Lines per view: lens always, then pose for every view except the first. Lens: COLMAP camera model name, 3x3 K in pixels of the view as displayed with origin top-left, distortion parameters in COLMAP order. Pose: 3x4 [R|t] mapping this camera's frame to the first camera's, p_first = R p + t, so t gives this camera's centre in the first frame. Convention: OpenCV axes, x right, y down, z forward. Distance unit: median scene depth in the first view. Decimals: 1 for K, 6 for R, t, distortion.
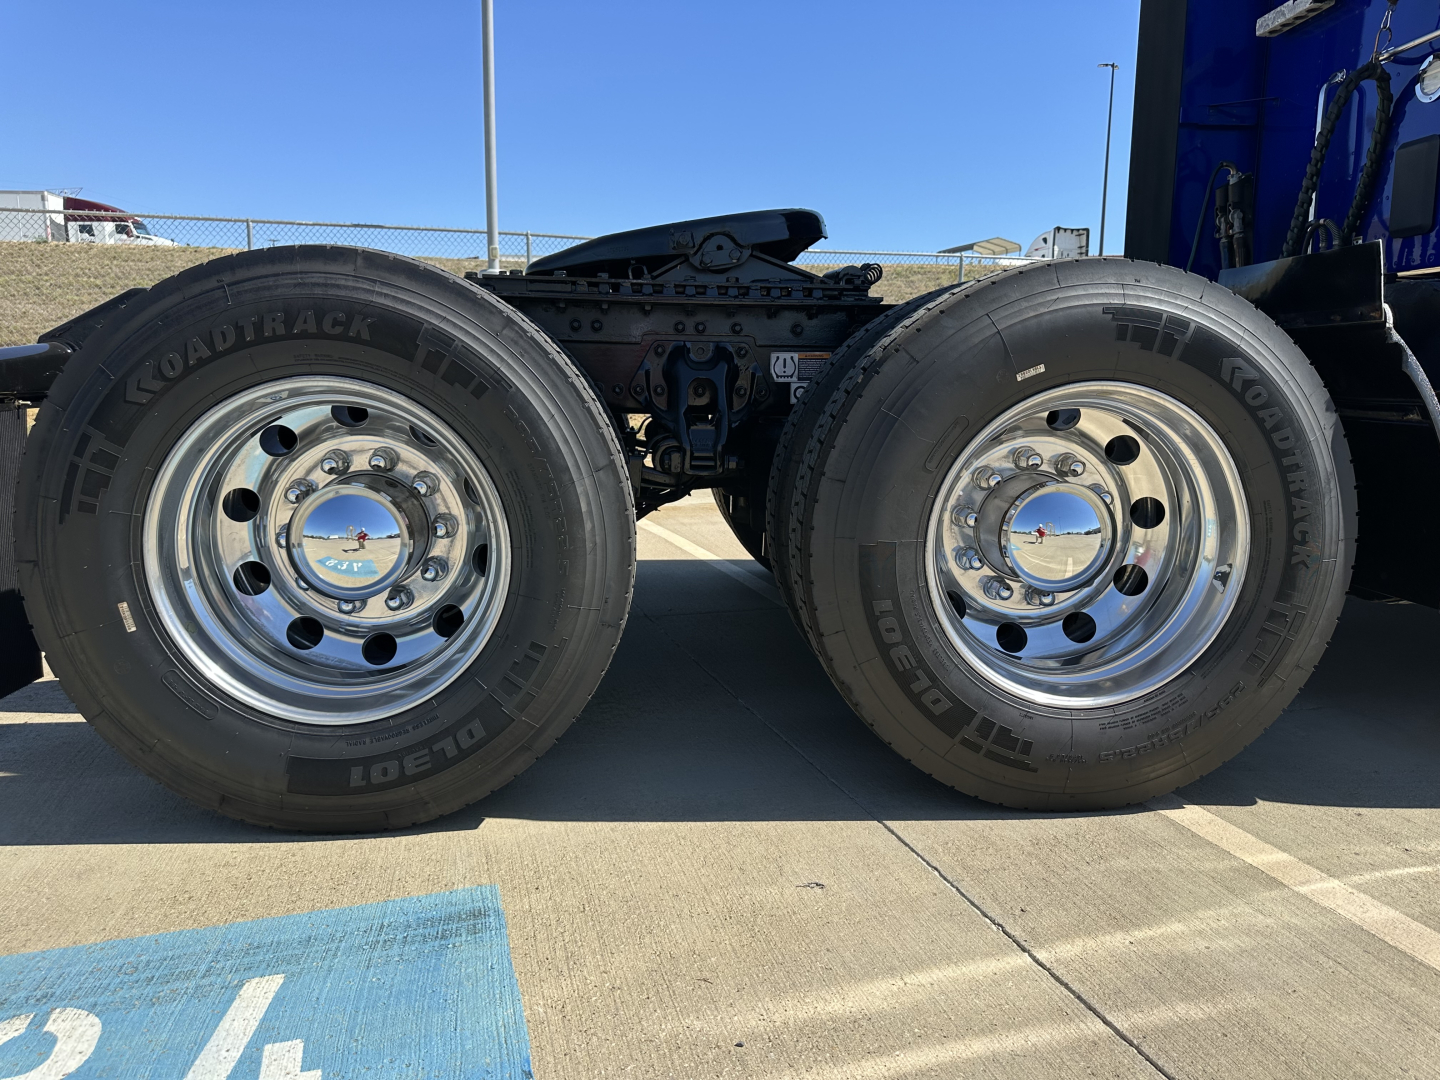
lens RADIAL K [[1058.6, 0, 715.8], [0, 1058.6, 540.9], [0, 0, 1]] dist [0.016943, -0.010319]
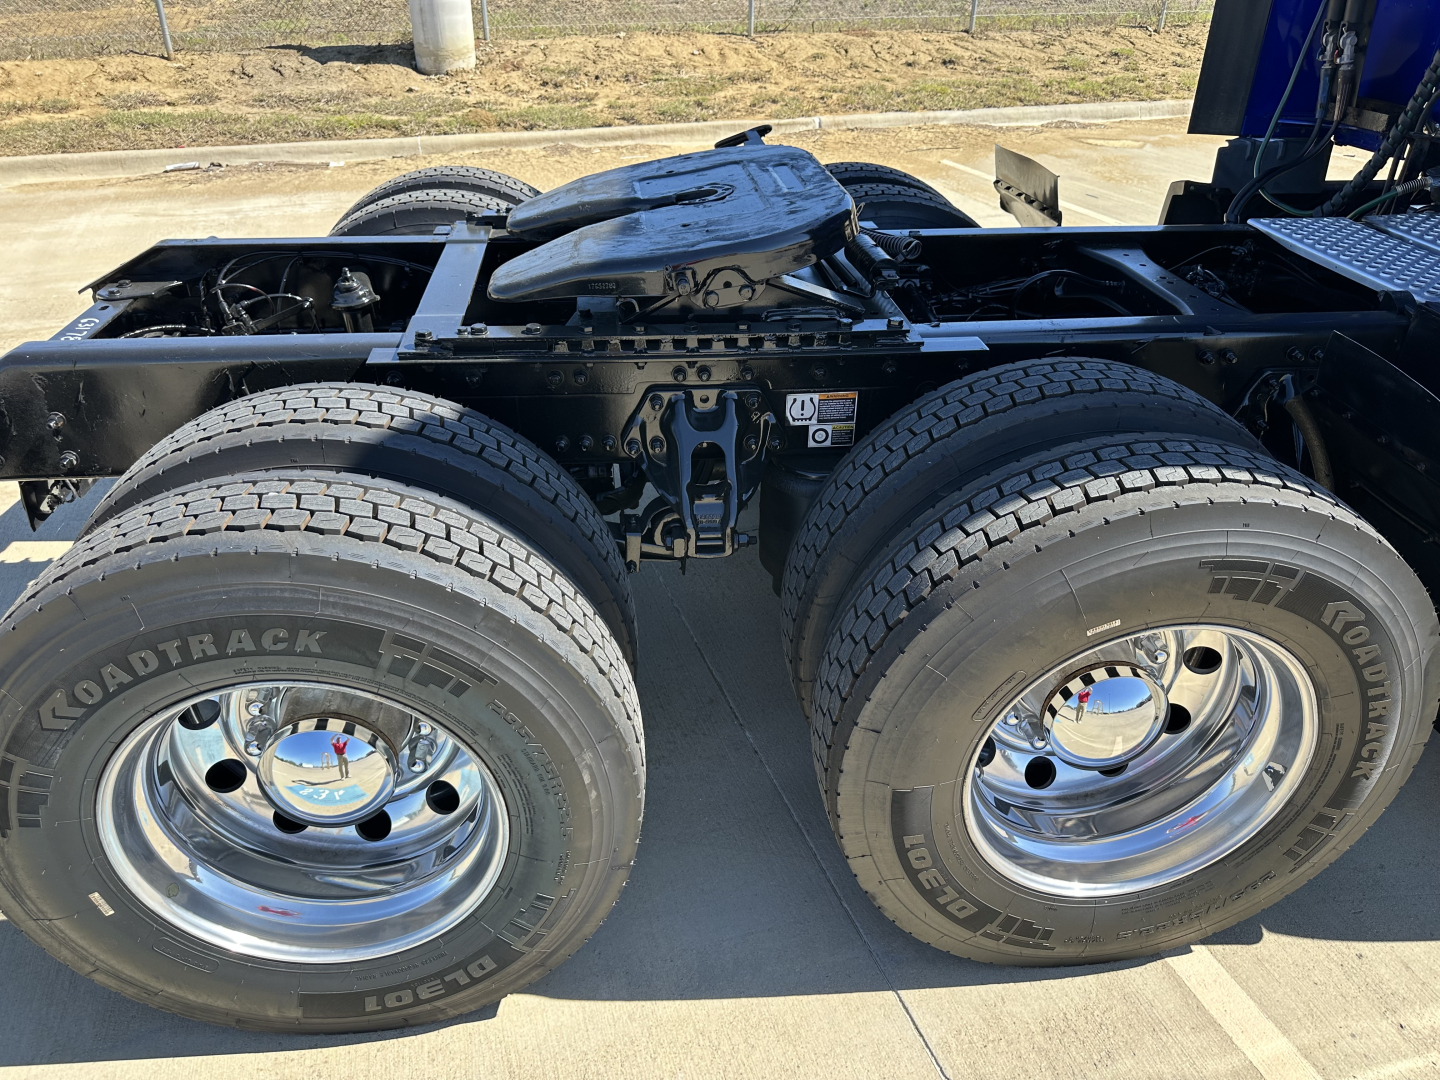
lens RADIAL K [[1055.1, 0, 719.8], [0, 1055.1, 560.8], [0, 0, 1]] dist [-0.001611, 0.007352]
pose [[0.999743, -0.012348, 0.019034, -0.027100], [0.004245, 0.925920, 0.377695, -0.520485], [-0.022288, -0.377517, 0.925734, 0.235778]]
